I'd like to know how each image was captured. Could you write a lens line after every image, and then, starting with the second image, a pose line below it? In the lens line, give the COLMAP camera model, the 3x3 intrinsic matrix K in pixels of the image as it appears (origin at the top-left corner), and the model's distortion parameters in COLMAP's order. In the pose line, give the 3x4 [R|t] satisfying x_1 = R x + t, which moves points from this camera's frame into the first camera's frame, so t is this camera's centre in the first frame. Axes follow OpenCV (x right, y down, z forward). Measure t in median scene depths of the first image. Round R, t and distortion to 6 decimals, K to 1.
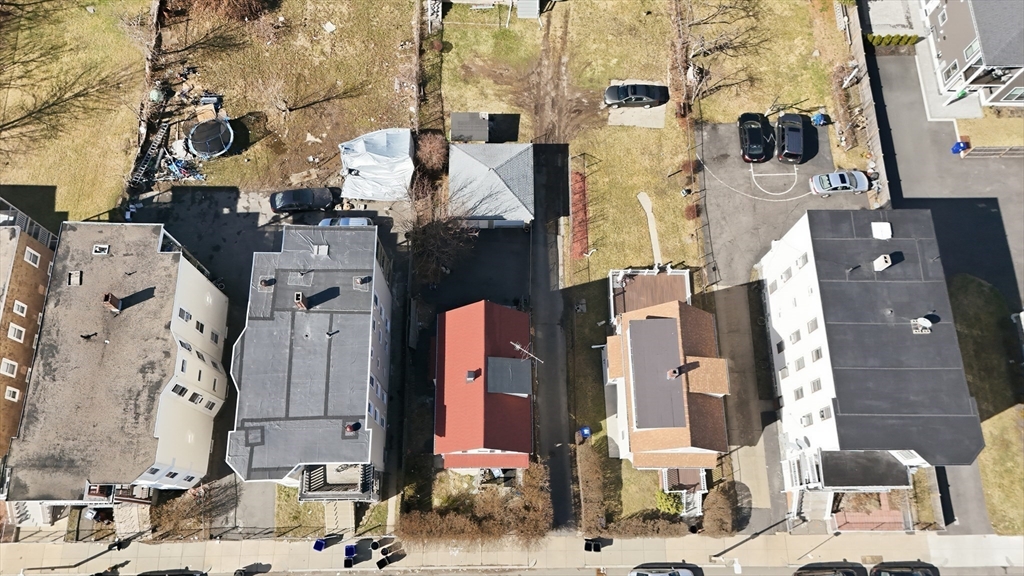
lens RADIAL K [[755.2, 0, 511.9], [0, 755.2, 285.5], [0, 0, 1]] dist [0.064747, -0.054692]
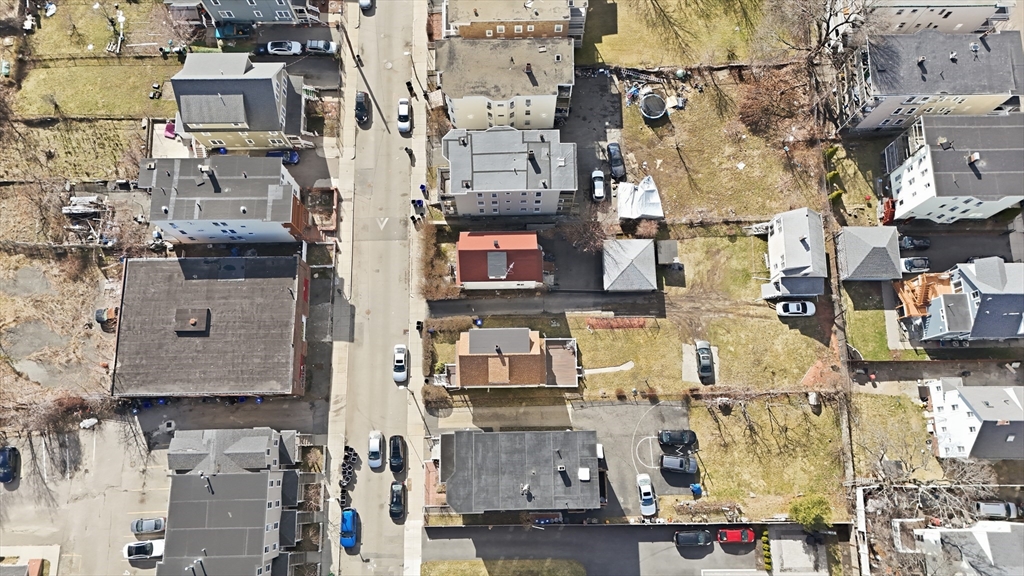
lens RADIAL K [[755.2, 0, 507.8], [0, 755.2, 292.3], [0, 0, 1]] dist [0.064747, -0.054692]
pose [[0.005280, 0.967708, -0.252020, 0.431880], [-0.943025, 0.088662, 0.320690, -0.401759], [0.332679, 0.235968, 0.913041, -0.549020]]
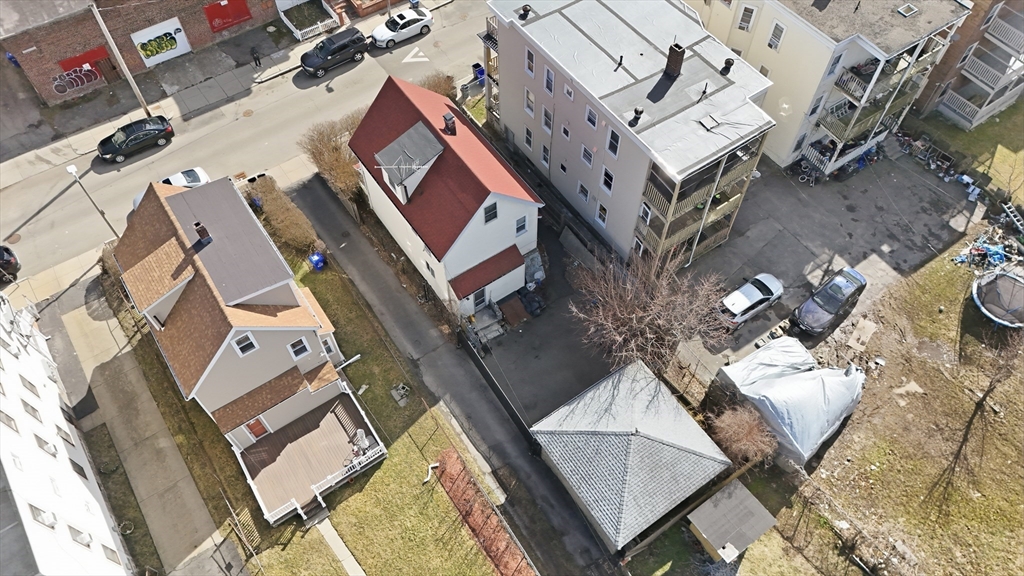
lens RADIAL K [[755.2, 0, 512.6], [0, 755.2, 285.3], [0, 0, 1]] dist [0.064747, -0.054692]
pose [[-0.828895, 0.456394, -0.323477, 0.178244], [-0.534452, -0.475322, 0.698877, -0.435814], [0.165207, 0.752179, 0.637913, 0.504823]]
